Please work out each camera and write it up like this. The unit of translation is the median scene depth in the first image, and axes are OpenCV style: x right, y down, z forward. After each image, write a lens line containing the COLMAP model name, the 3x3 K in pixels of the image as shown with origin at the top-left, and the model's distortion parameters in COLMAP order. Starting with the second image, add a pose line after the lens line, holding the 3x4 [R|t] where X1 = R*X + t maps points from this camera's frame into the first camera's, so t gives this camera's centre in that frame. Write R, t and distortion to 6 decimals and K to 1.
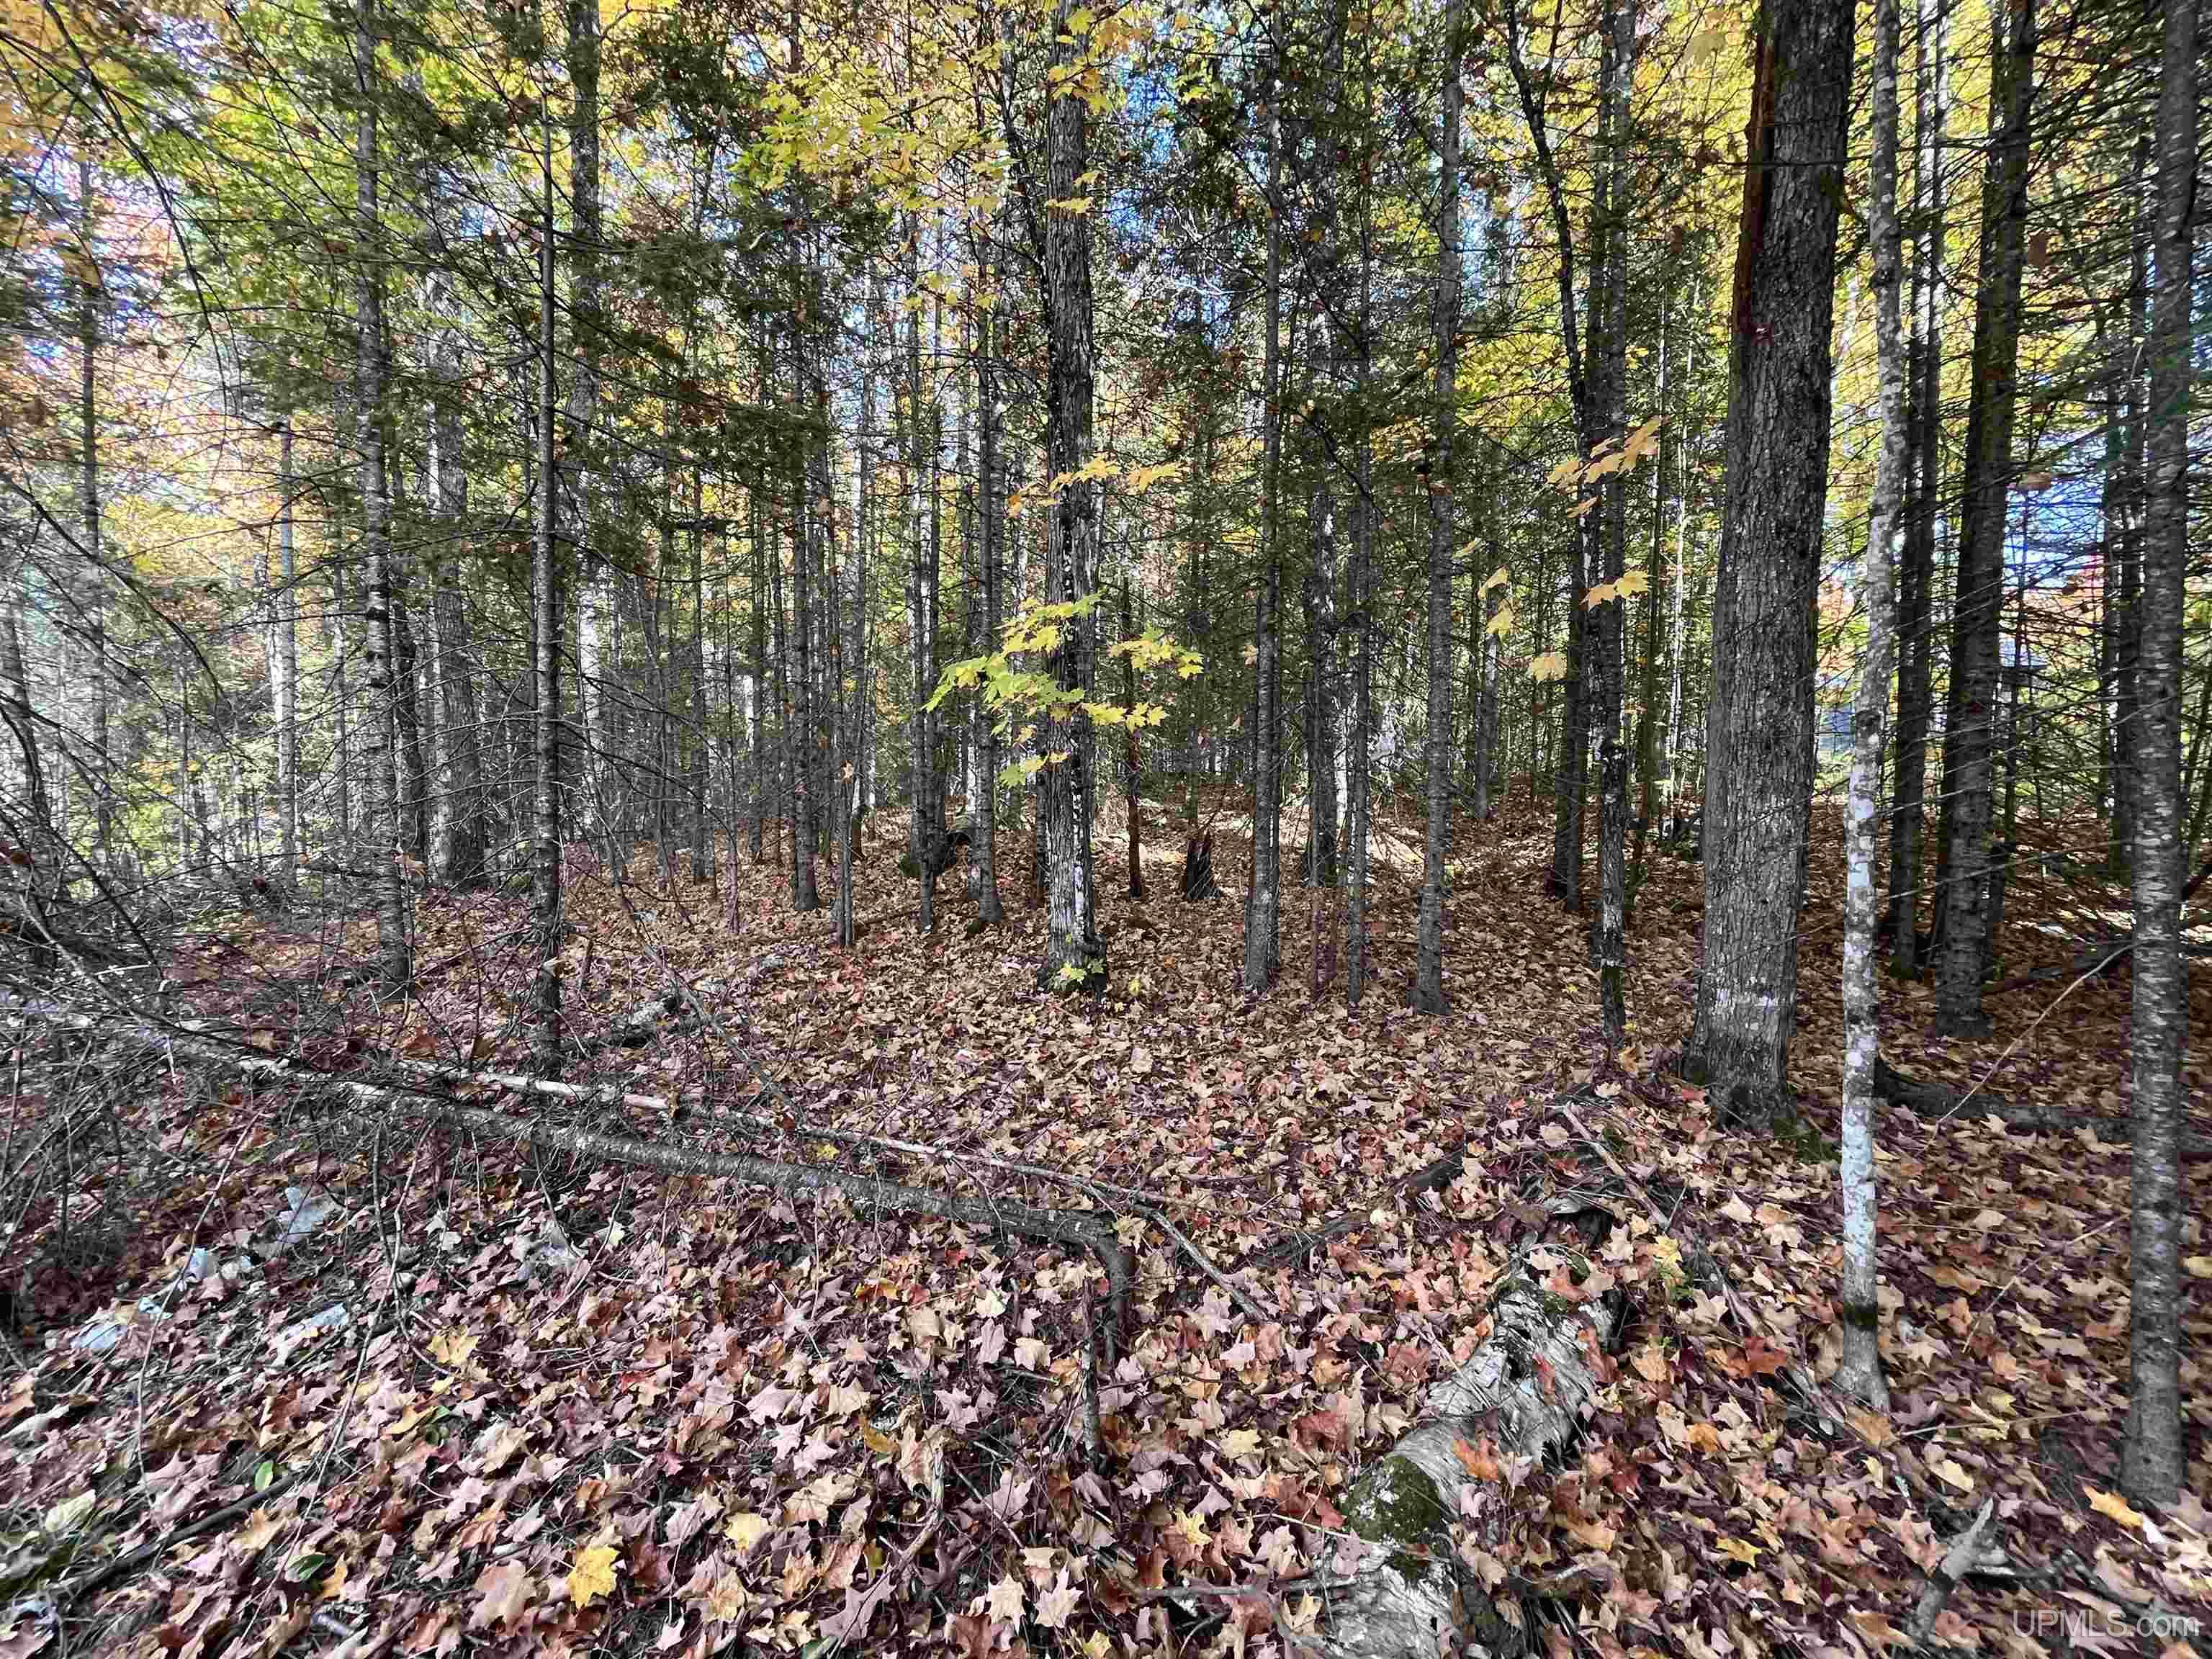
lens RADIAL K [[895.8, 0, 1097.4], [0, 895.8, 820.4], [0, 0, 1]] dist [-0.003050, 0.000343]
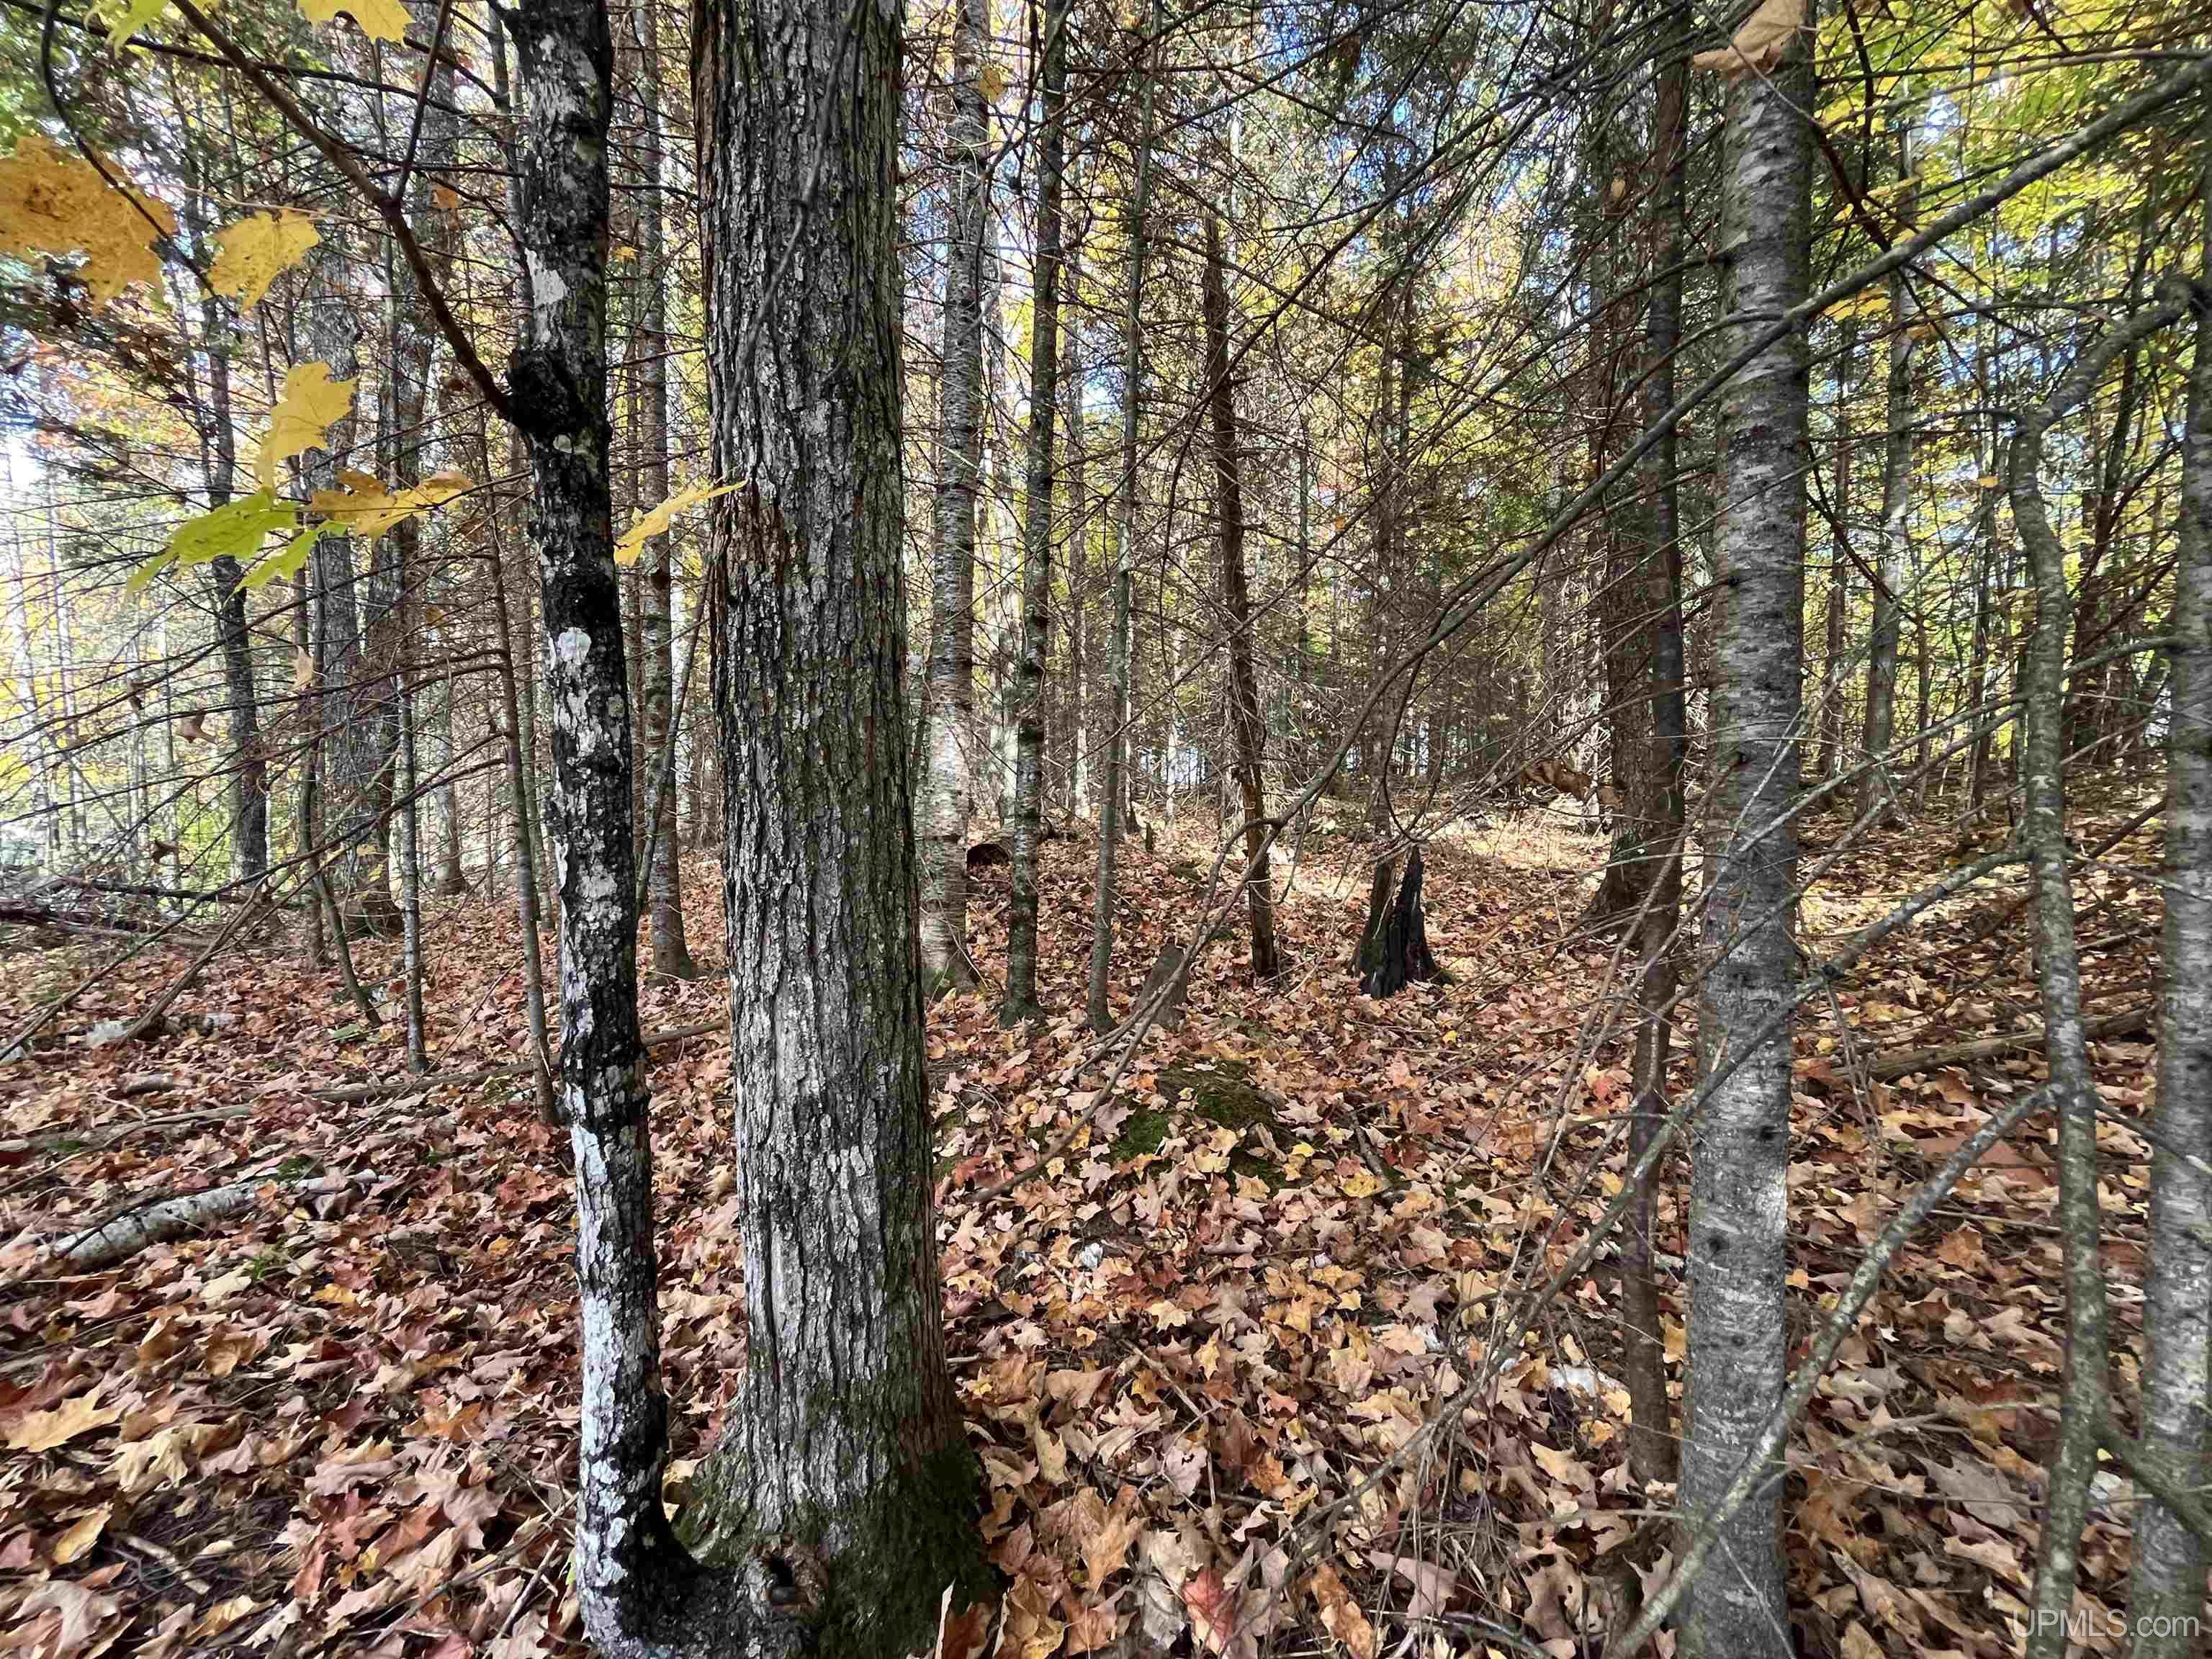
lens RADIAL K [[895.8, 0, 1096.8], [0, 895.8, 833.0], [0, 0, 1]] dist [-0.003050, 0.000343]
pose [[0.979564, 0.001560, -0.201128, 0.162949], [-0.000206, 0.999977, 0.006754, 0.005959], [0.201134, -0.006574, 0.979542, 1.564141]]
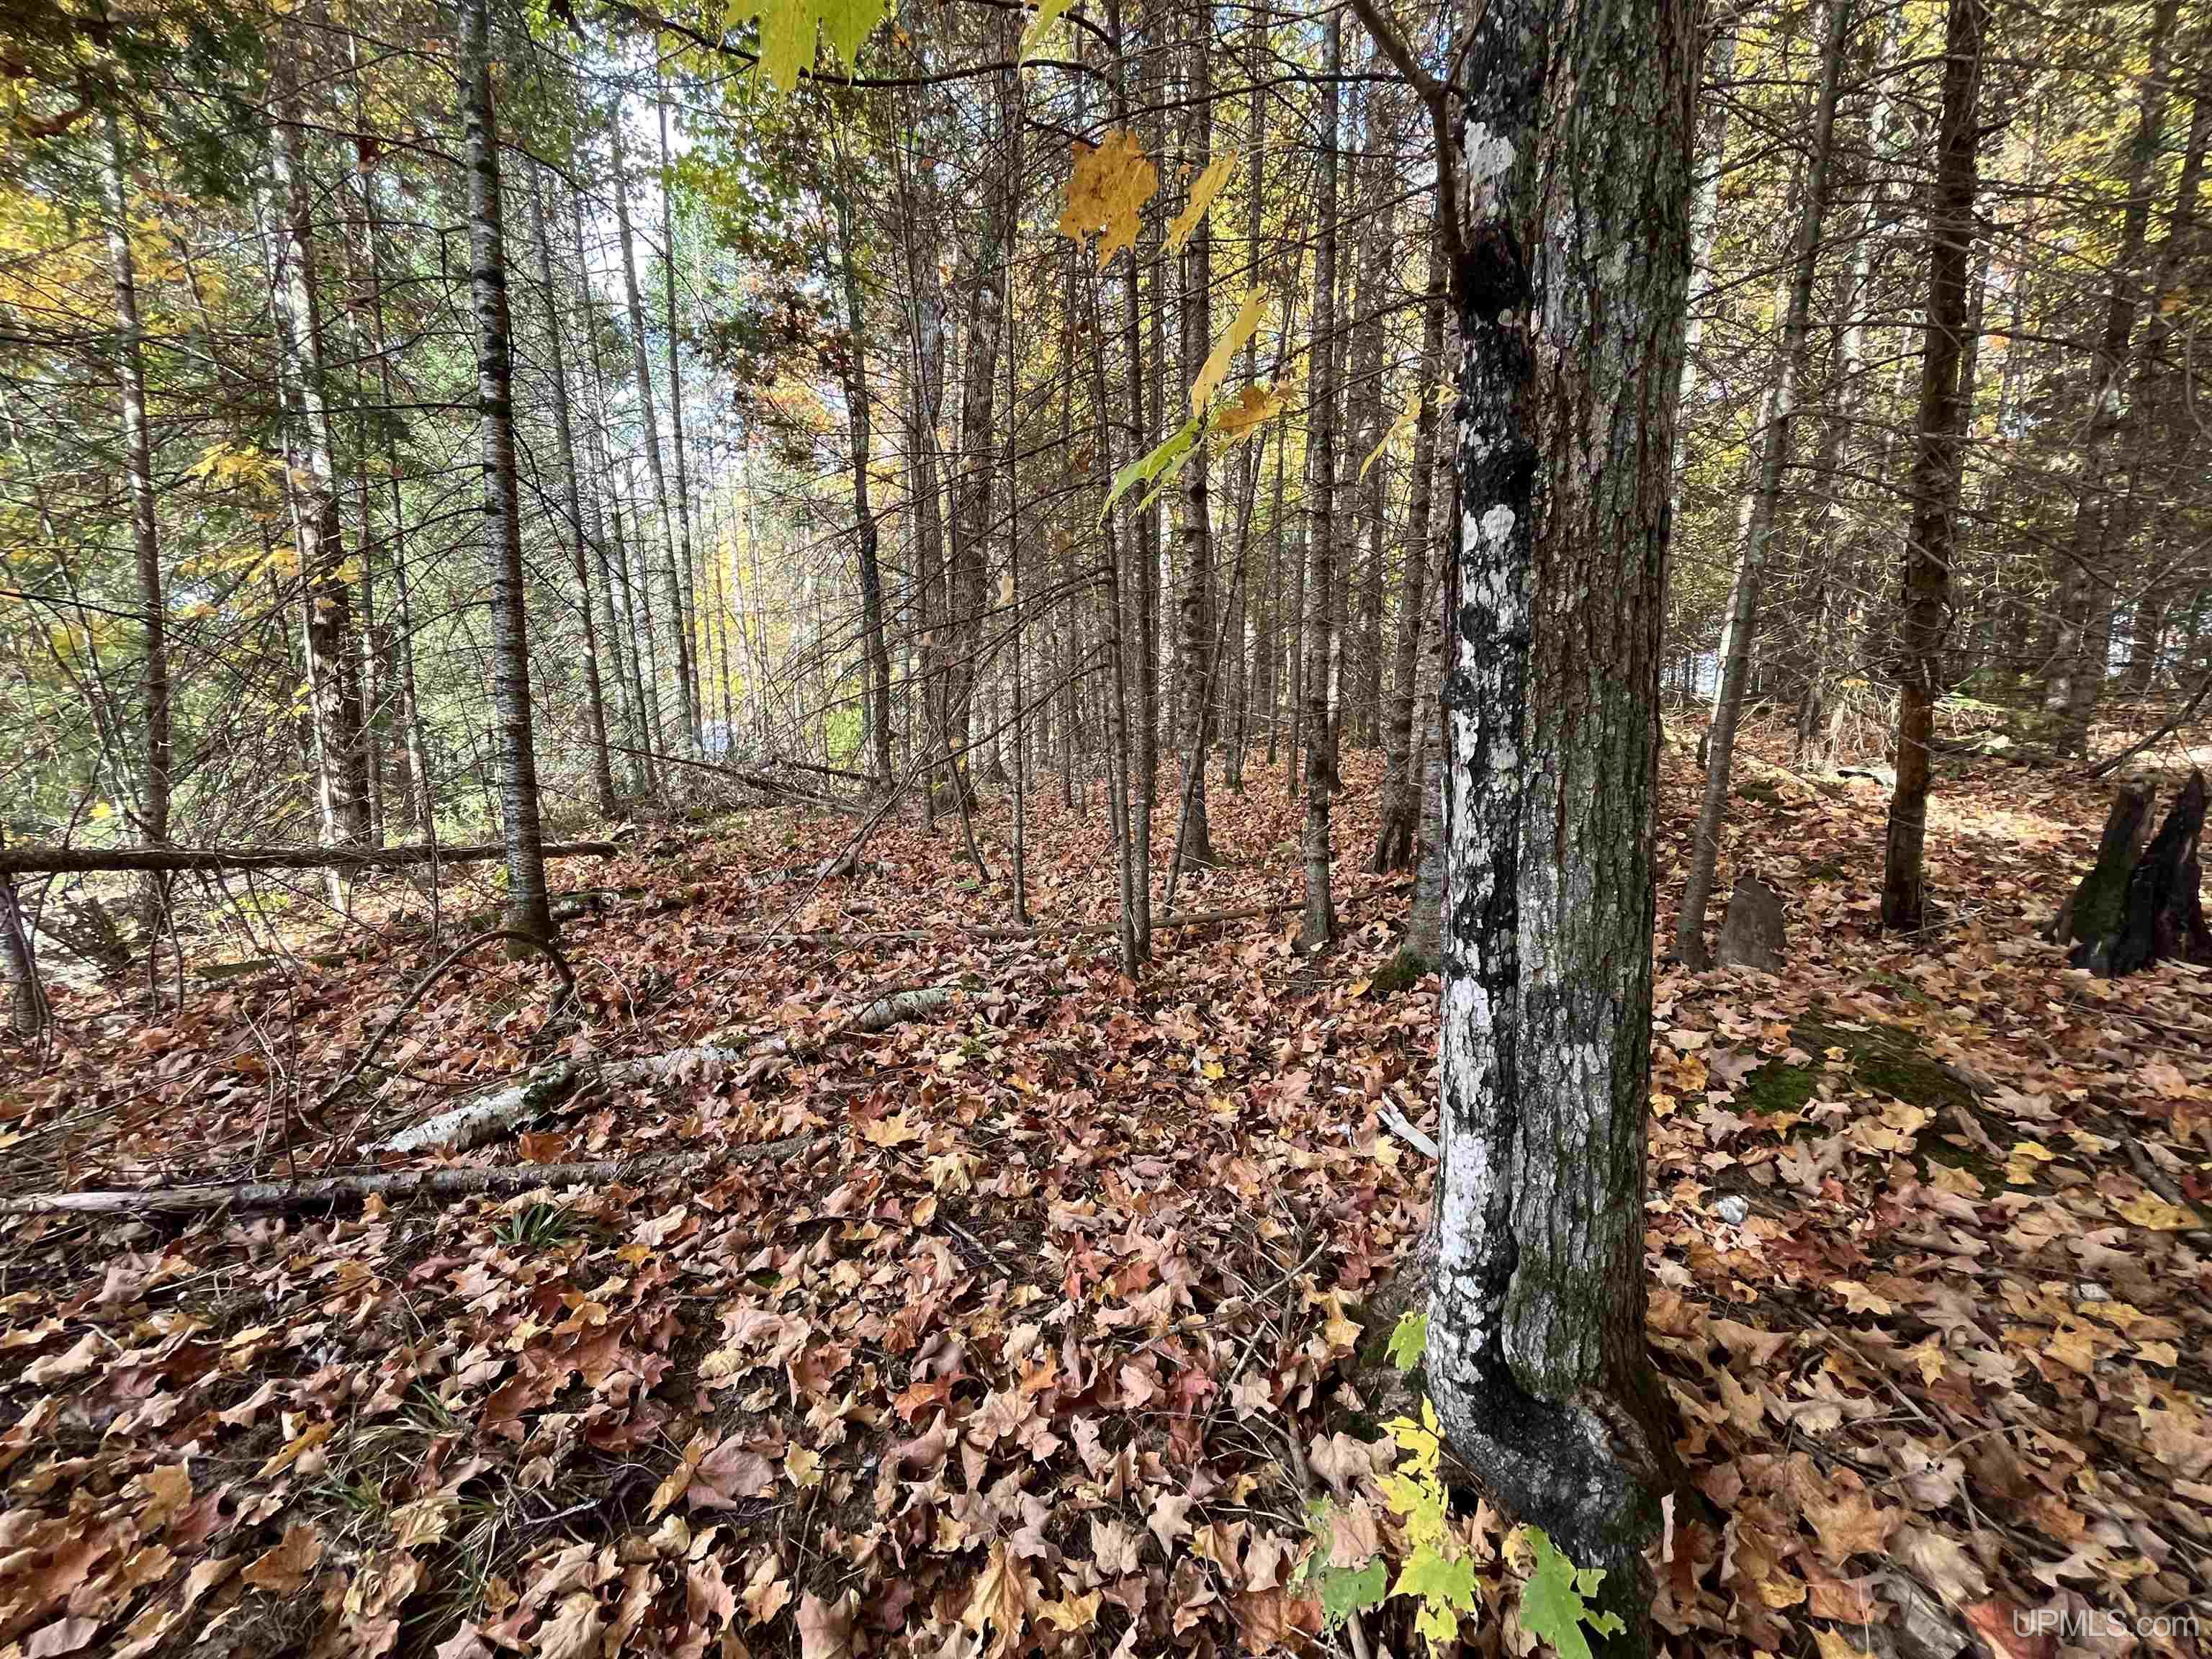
lens RADIAL K [[895.8, 0, 1100.6], [0, 895.8, 831.0], [0, 0, 1]] dist [-0.003050, 0.000343]
pose [[0.772107, 0.087004, -0.629509, 0.046960], [-0.021372, 0.993578, 0.111108, 0.017559], [0.635133, -0.072334, 0.769008, 1.500619]]
